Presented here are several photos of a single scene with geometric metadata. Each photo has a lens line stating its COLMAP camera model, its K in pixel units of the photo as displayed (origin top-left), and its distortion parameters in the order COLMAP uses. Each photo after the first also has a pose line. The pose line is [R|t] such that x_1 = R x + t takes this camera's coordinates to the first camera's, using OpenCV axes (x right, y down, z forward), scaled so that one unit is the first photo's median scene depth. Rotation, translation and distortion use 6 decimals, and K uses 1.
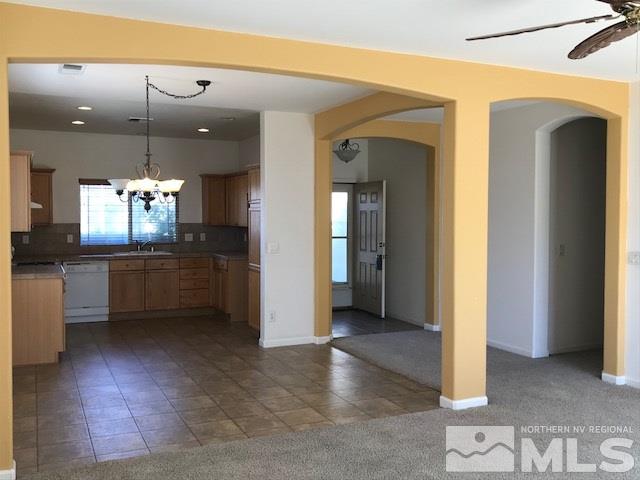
lens RADIAL K [[614.7, 0, 363.3], [0, 614.7, 241.7], [0, 0, 1]] dist [-0.057375, -0.008038]
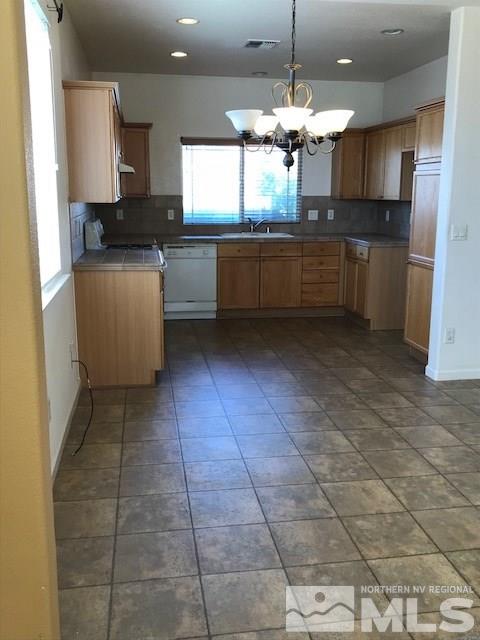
lens RADIAL K [[622.6, 0, 244.1], [0, 622.6, 315.7], [0, 0, 1]] dist [0.103382, -0.282661]
pose [[0.943912, 0.063800, -0.323975, -0.114909], [-0.015009, 0.988431, 0.150924, 0.000560], [0.329856, -0.137596, 0.933950, 0.239804]]
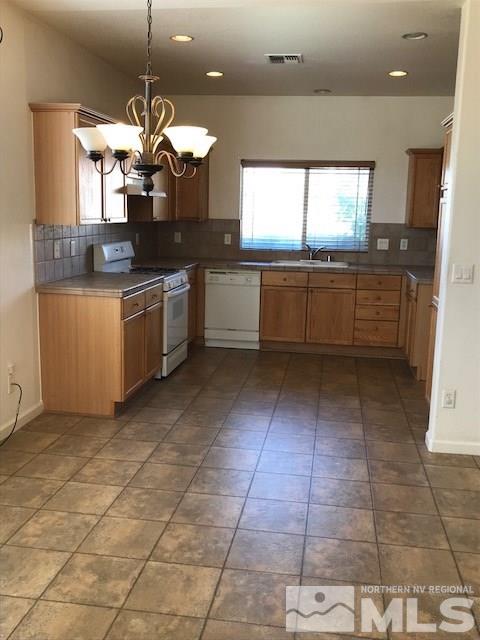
lens RADIAL K [[622.6, 0, 244.1], [0, 622.6, 315.7], [0, 0, 1]] dist [0.103382, -0.282661]
pose [[0.797038, 0.115125, -0.592854, 0.022790], [-0.048367, 0.990678, 0.127352, -0.010868], [0.601989, -0.072829, 0.795176, 0.371286]]
